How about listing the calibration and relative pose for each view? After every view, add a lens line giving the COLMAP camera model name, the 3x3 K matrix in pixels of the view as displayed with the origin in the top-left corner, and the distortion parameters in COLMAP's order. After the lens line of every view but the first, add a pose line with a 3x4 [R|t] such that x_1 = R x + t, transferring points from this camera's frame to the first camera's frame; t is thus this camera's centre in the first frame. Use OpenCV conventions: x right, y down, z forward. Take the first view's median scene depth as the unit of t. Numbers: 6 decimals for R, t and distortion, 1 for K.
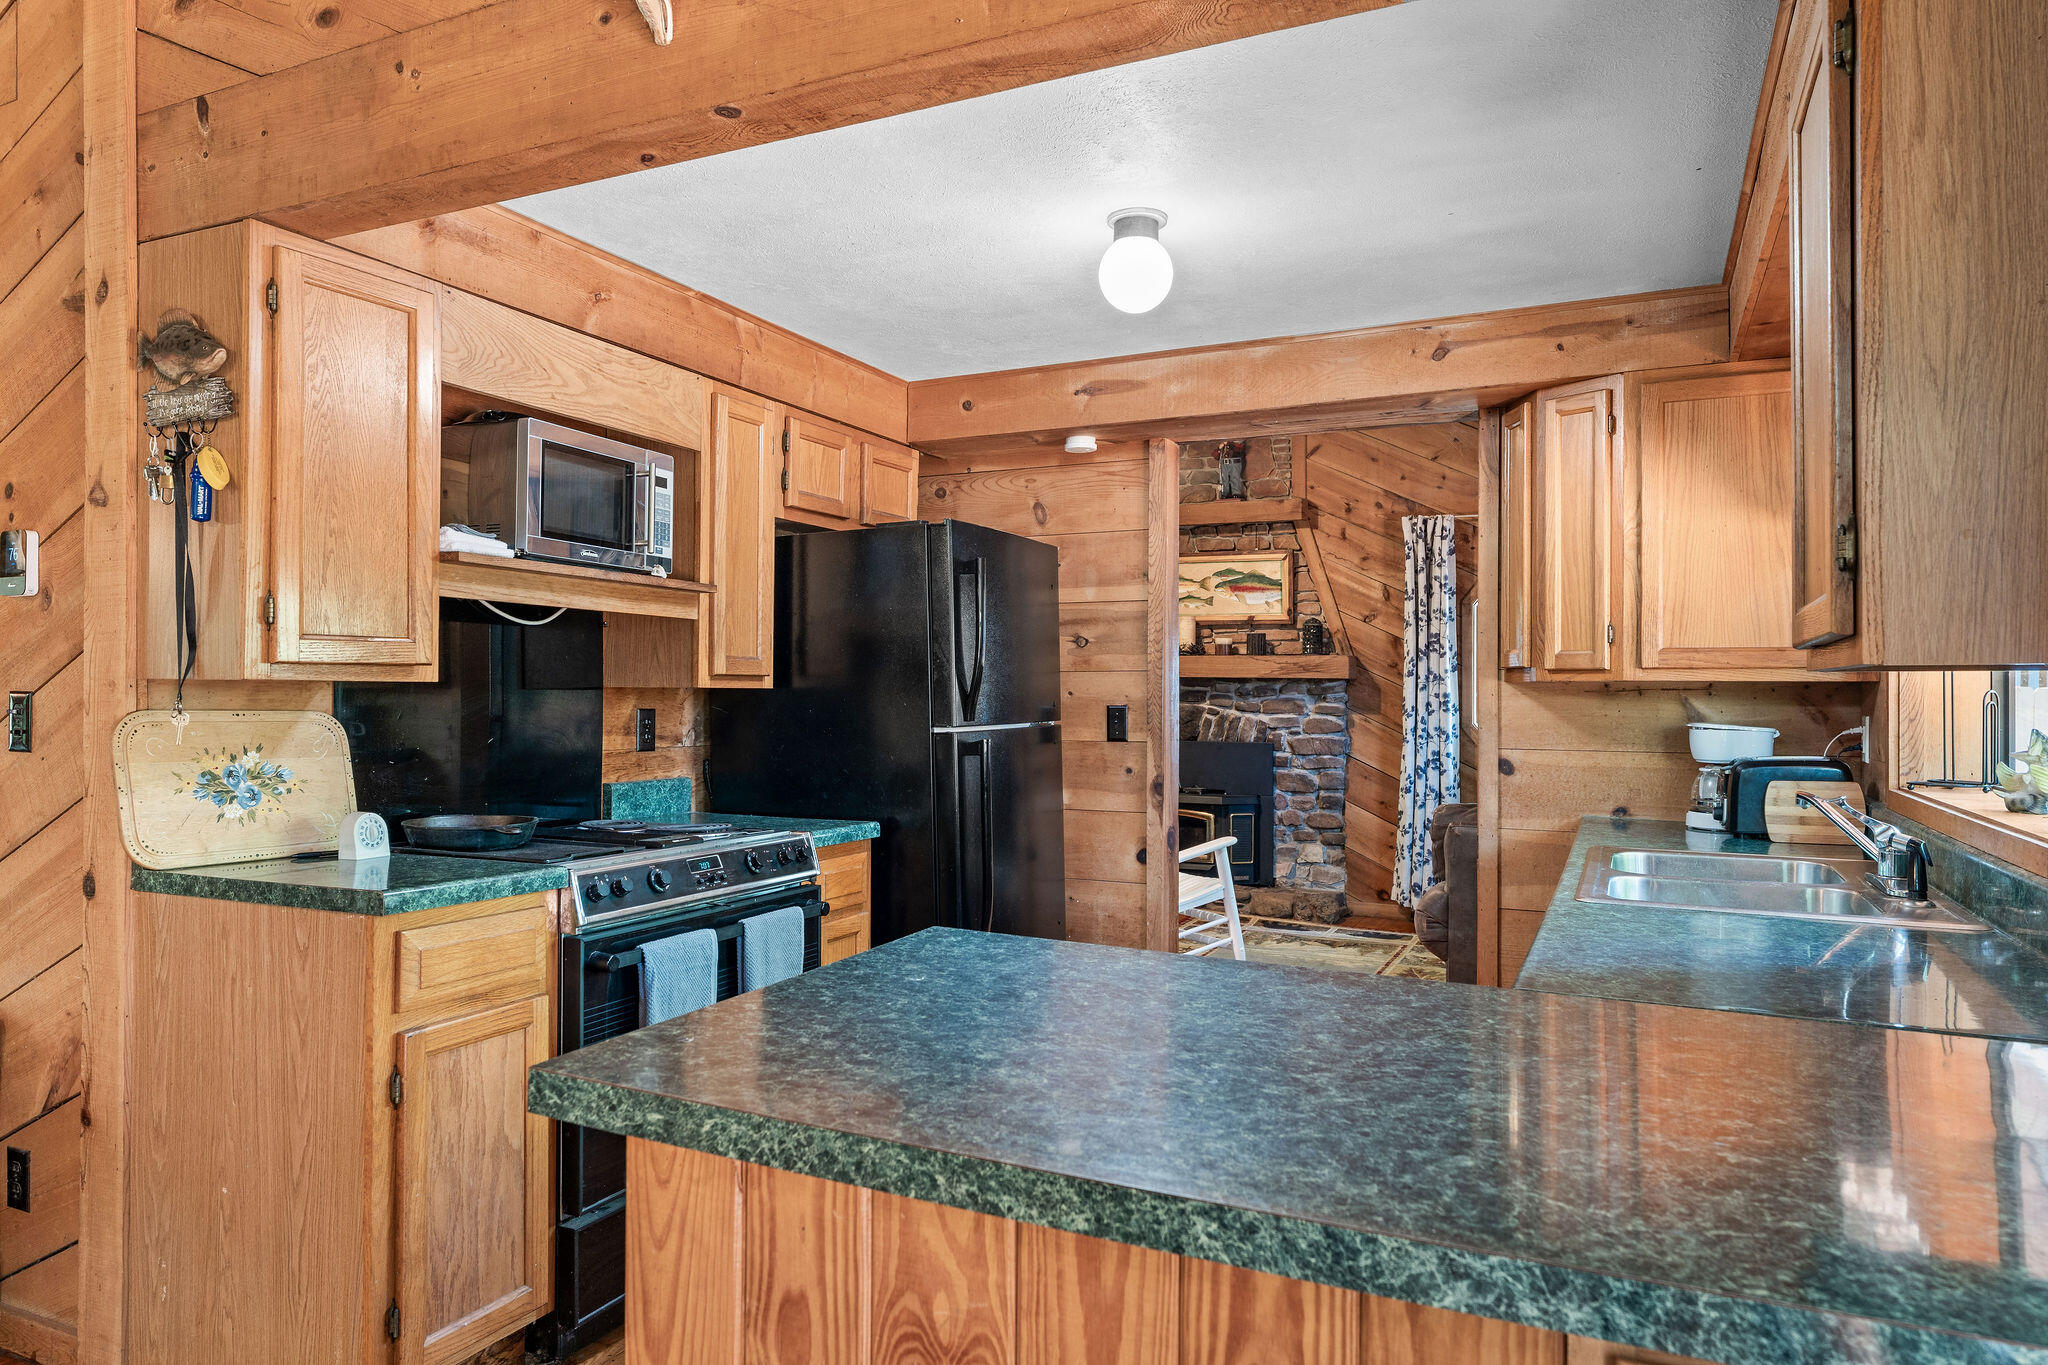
lens RADIAL K [[1300.5, 0, 1020.7], [0, 1300.5, 683.8], [0, 0, 1]] dist [0.001687, 0.000592]
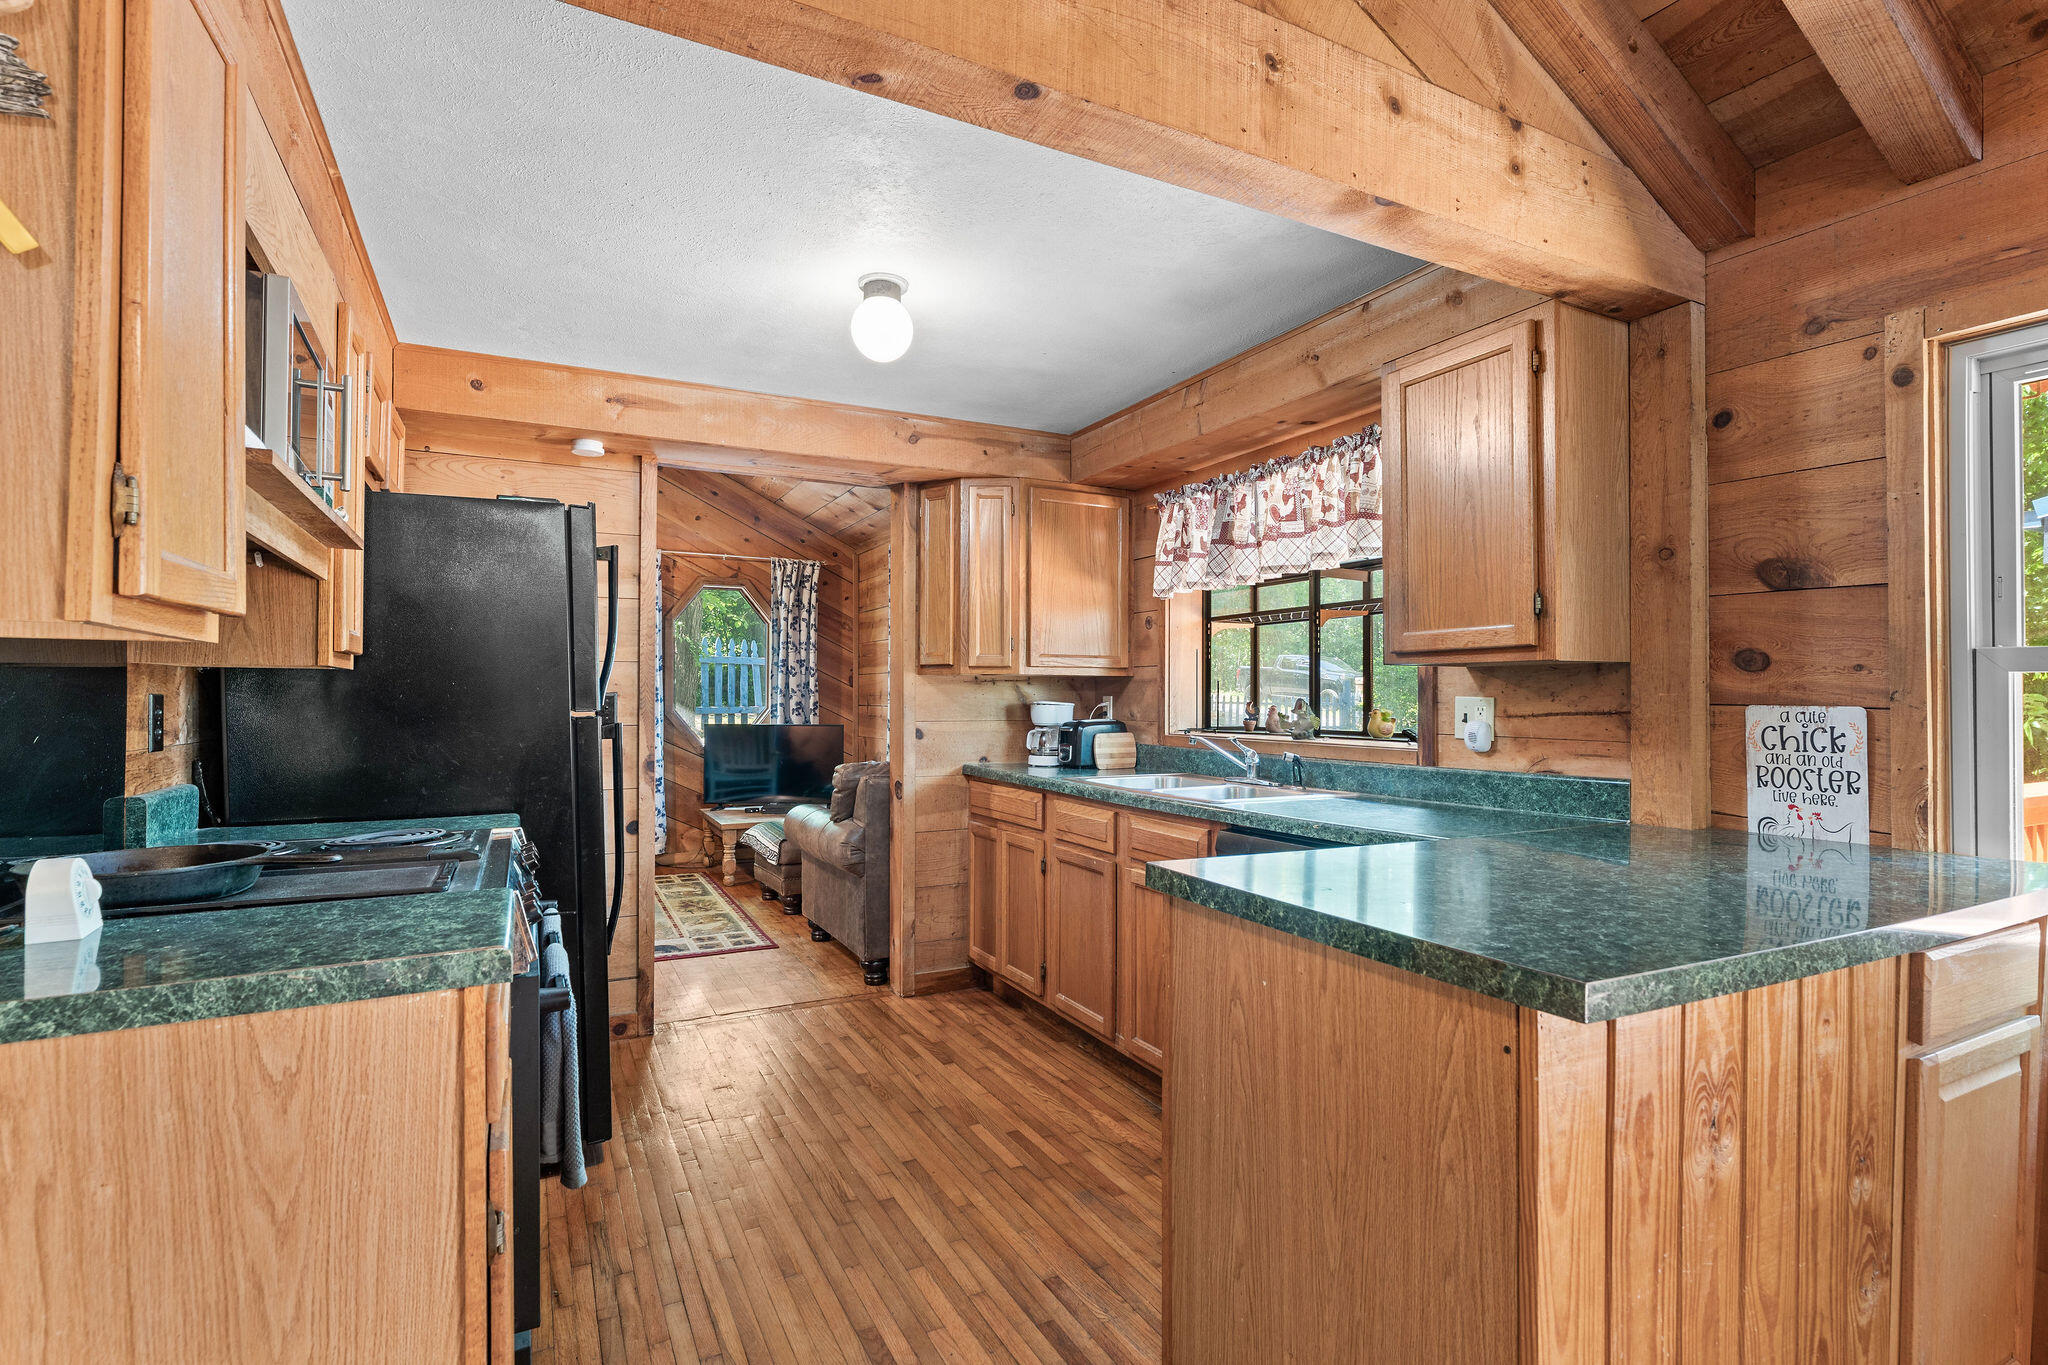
lens RADIAL K [[955.7, 0, 1013.0], [0, 955.7, 690.1], [0, 0, 1]] dist [-0.003612, 0.000847]
pose [[0.609469, 0.001357, 0.792808, -0.444295], [-0.004337, 0.999989, 0.001623, 0.014693], [-0.792798, -0.004428, 0.609469, 0.298904]]
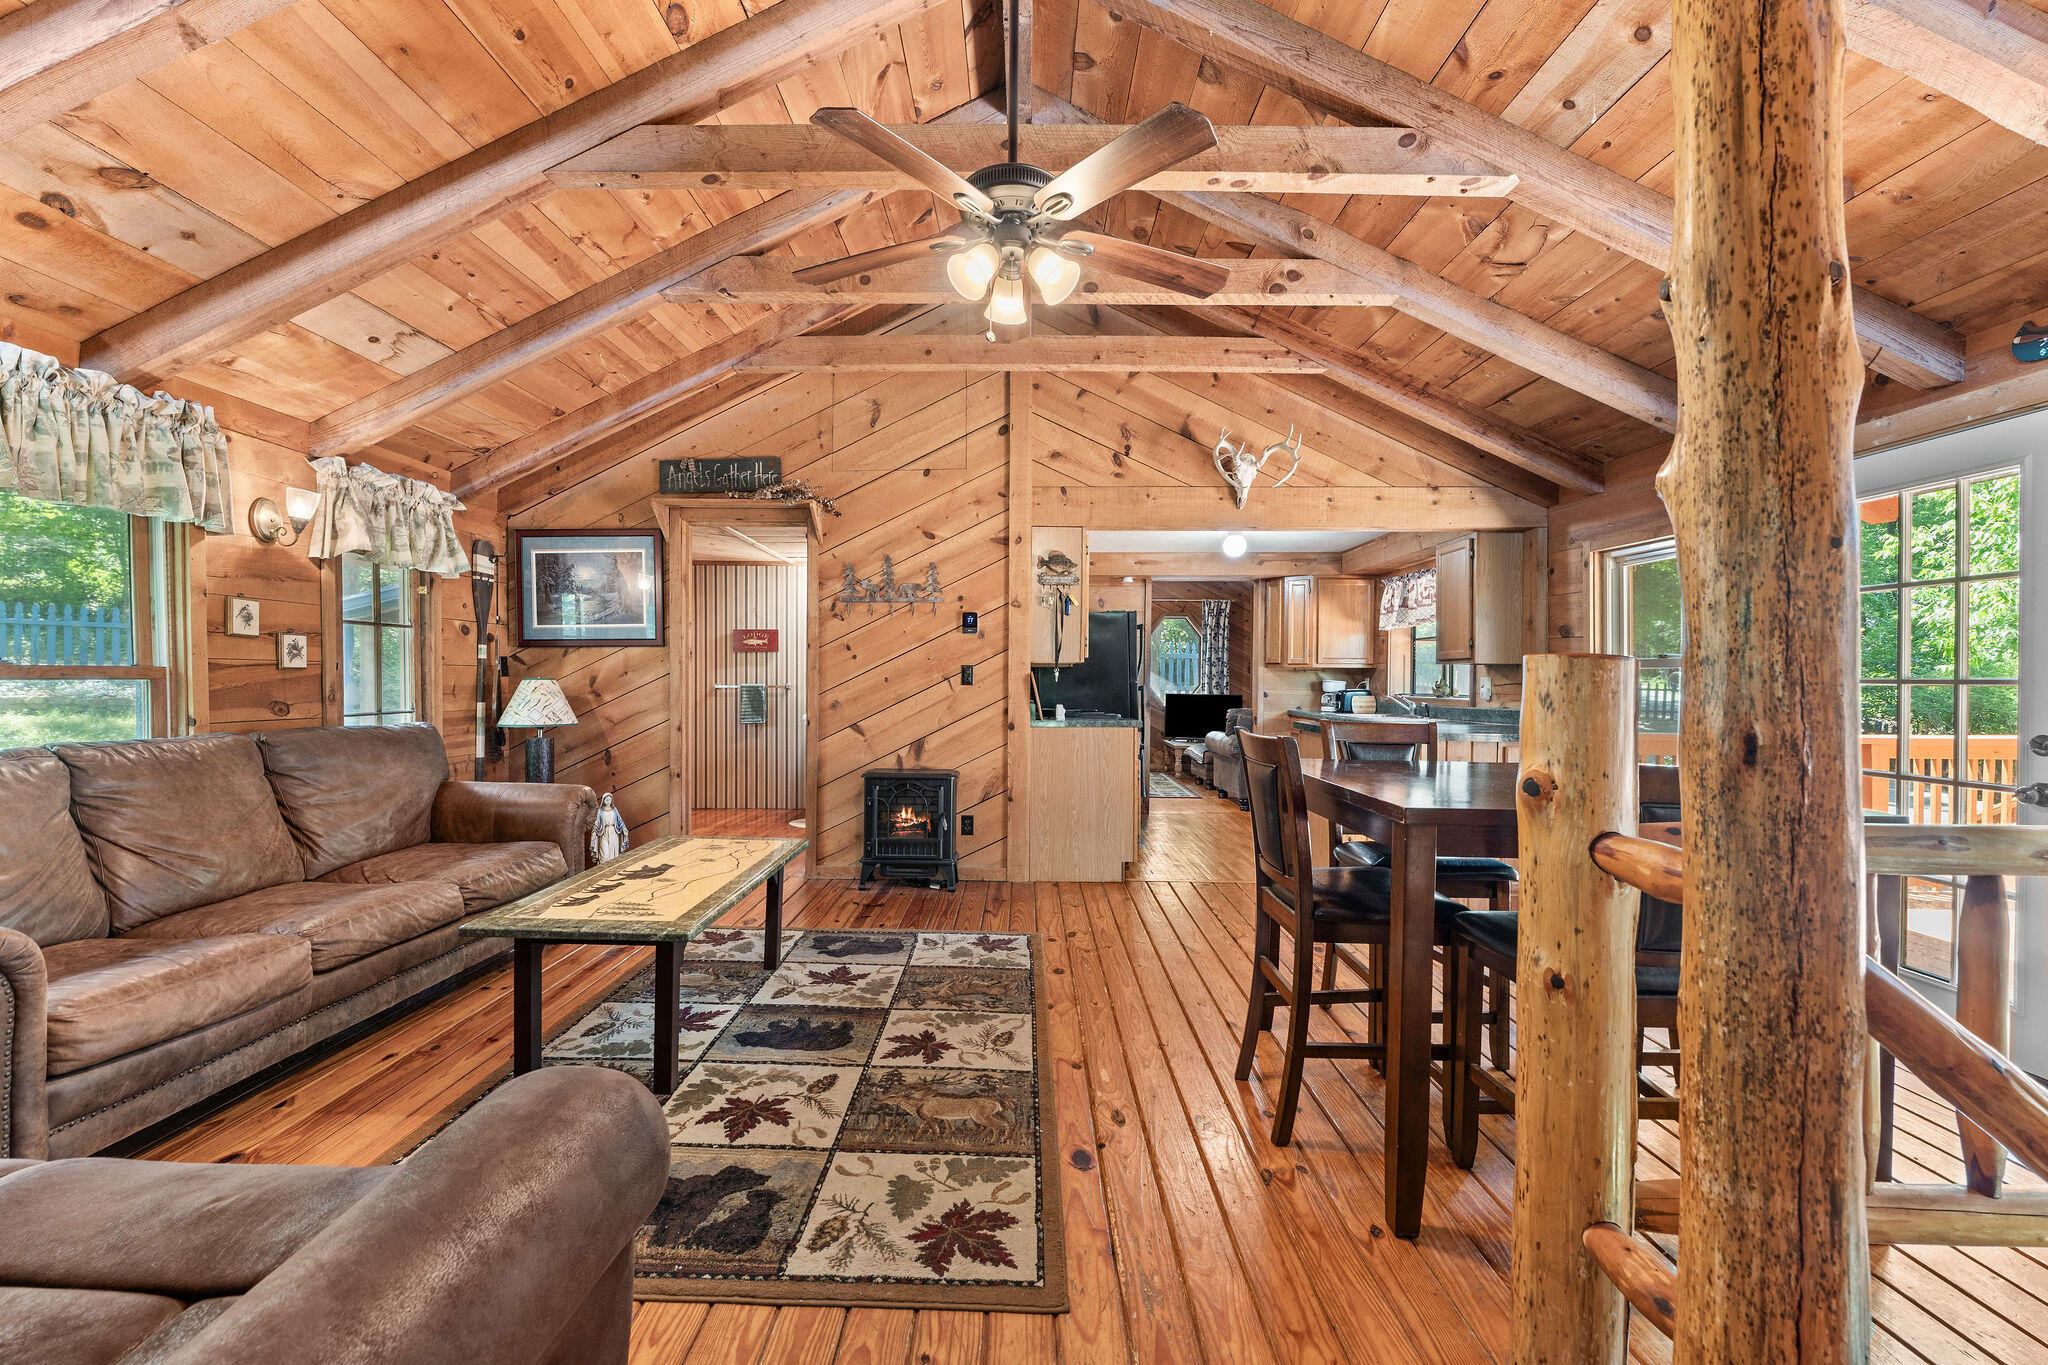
lens RADIAL K [[811.2, 0, 1015.8], [0, 811.2, 687.7], [0, 0, 1]] dist [0.000570, -0.000449]
pose [[0.907800, -0.001845, 0.419399, -1.087675], [-0.006428, 0.999812, 0.018312, 0.016865], [-0.419353, -0.019319, 0.907617, -0.567979]]
